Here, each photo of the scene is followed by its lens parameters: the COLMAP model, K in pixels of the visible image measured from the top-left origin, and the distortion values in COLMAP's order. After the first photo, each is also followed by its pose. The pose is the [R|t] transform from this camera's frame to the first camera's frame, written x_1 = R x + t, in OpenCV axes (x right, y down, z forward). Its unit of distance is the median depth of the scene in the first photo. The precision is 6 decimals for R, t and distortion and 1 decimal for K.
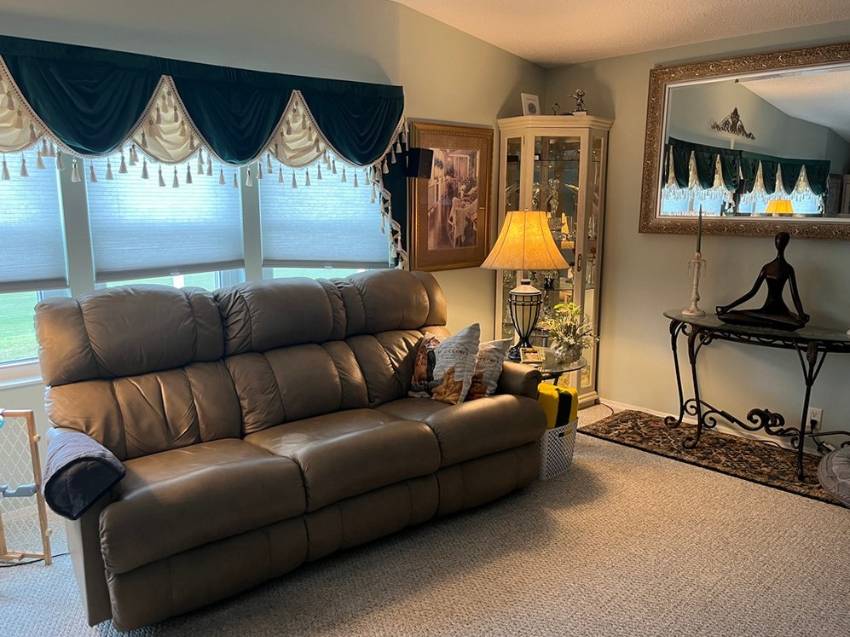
lens RADIAL K [[663.3, 0, 425.0], [0, 663.3, 318.5], [0, 0, 1]] dist [0.085854, -0.087339]
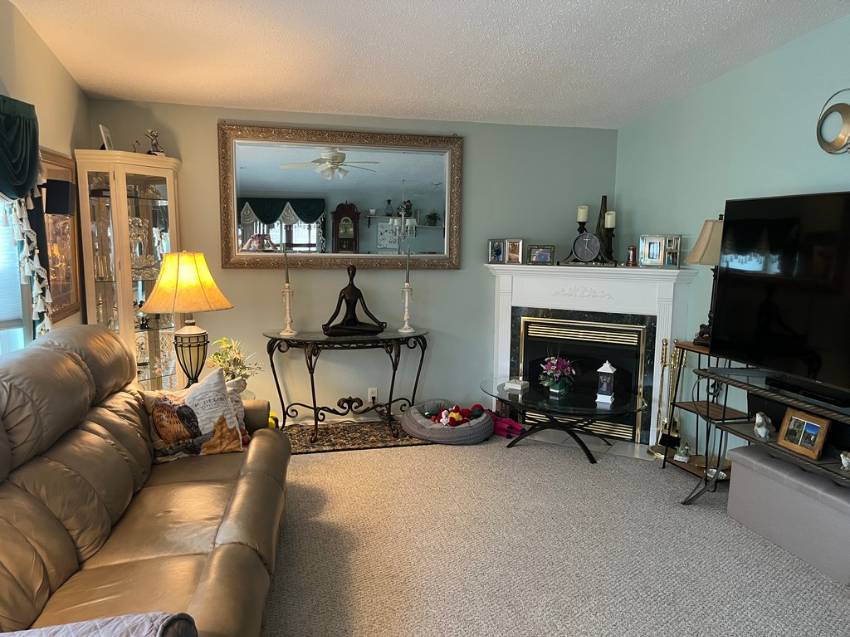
lens RADIAL K [[639.0, 0, 424.7], [0, 639.0, 321.6], [0, 0, 1]] dist [0.075195, -0.104189]
pose [[0.515446, -0.114986, 0.849173, -0.493892], [0.136558, 0.989315, 0.051072, -0.059322], [-0.845971, 0.089636, 0.525640, 0.200672]]
